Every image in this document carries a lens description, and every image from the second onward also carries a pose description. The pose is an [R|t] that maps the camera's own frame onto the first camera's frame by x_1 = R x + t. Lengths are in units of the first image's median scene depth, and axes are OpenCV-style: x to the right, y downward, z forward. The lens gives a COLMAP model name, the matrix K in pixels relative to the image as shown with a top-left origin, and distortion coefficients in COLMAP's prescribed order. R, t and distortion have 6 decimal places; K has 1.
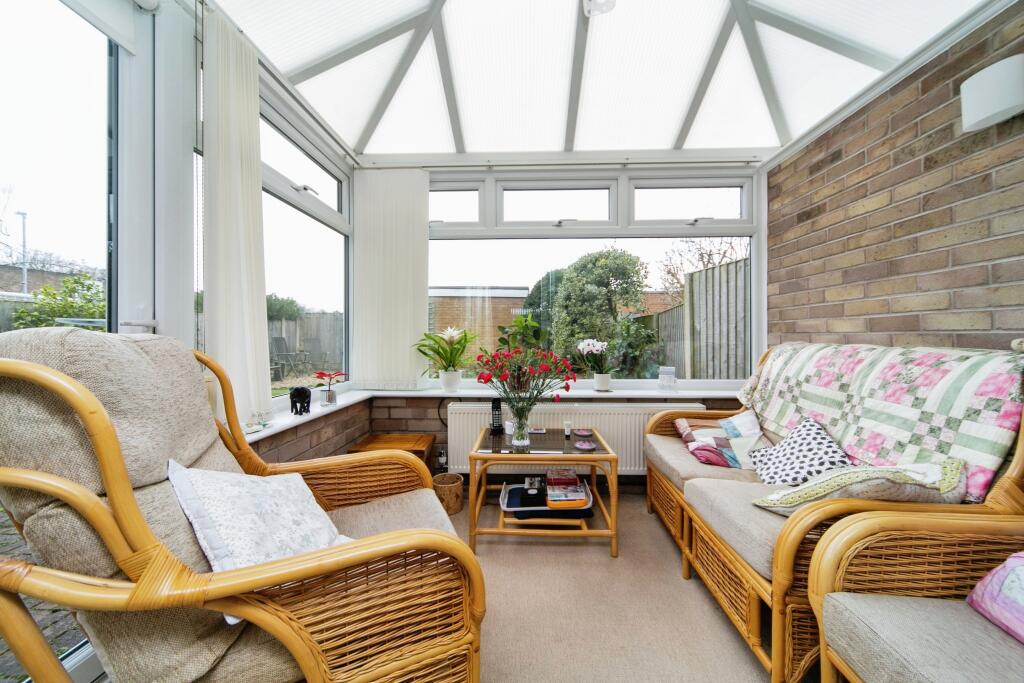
lens RADIAL K [[374.9, 0, 515.3], [0, 374.9, 344.5], [0, 0, 1]] dist [0.000784, -0.000027]
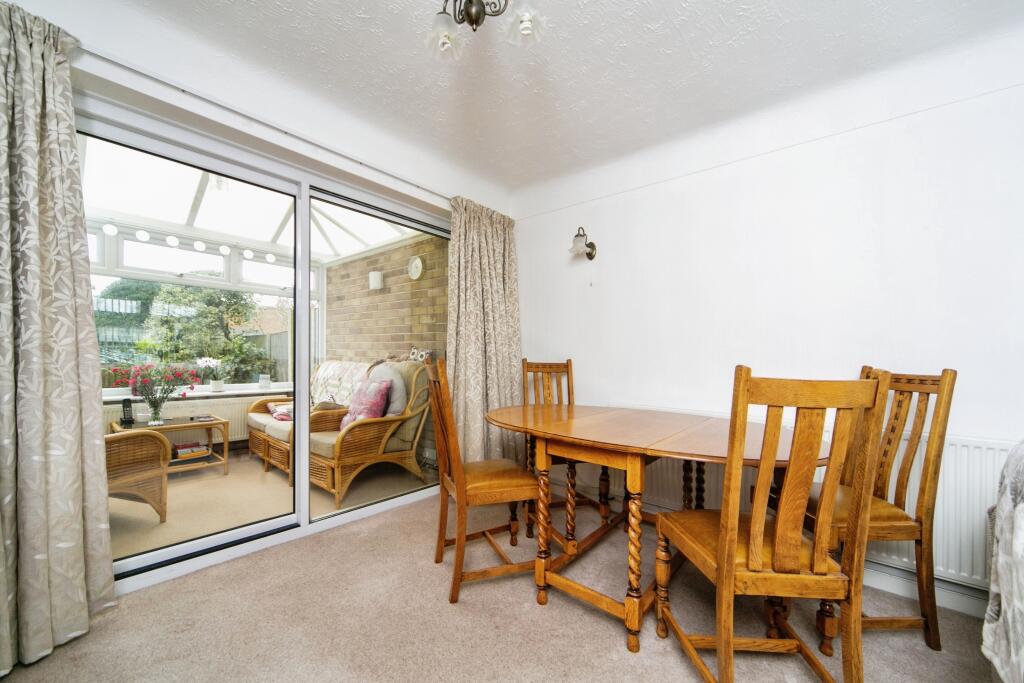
lens RADIAL K [[394.7, 0, 508.9], [0, 394.7, 358.1], [0, 0, 1]] dist [0.000052, -0.000032]
pose [[0.635458, 0.007840, 0.772096, -0.281829], [-0.003884, 0.999968, -0.006957, -0.007095], [-0.772126, 0.001422, 0.635468, -1.032642]]
